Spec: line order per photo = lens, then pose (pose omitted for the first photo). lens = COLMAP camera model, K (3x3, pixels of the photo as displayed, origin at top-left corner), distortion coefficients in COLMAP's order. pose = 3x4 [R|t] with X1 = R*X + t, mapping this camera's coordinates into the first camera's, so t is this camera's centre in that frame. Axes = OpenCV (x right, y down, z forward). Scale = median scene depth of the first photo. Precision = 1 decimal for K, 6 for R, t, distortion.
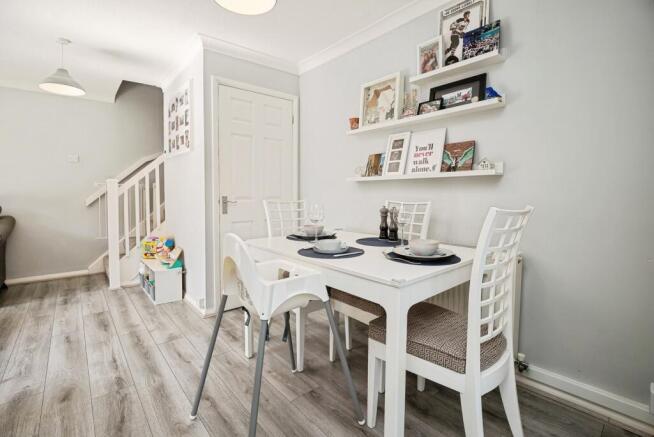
lens RADIAL K [[301.8, 0, 326.7], [0, 301.8, 205.7], [0, 0, 1]] dist [-0.031118, -0.000730]
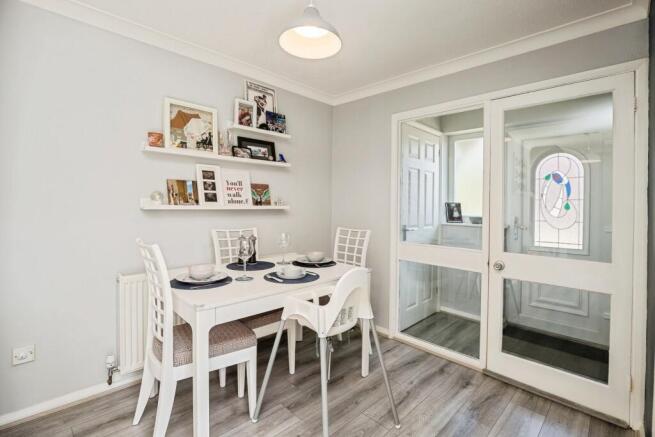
lens RADIAL K [[302.3, 0, 327.2], [0, 302.3, 205.7], [0, 0, 1]] dist [-0.031118, -0.000730]
pose [[-0.057116, -0.004636, 0.998357, -0.957532], [0.025403, 0.999659, 0.006095, -0.107830], [-0.998044, 0.025709, -0.056979, 0.741828]]
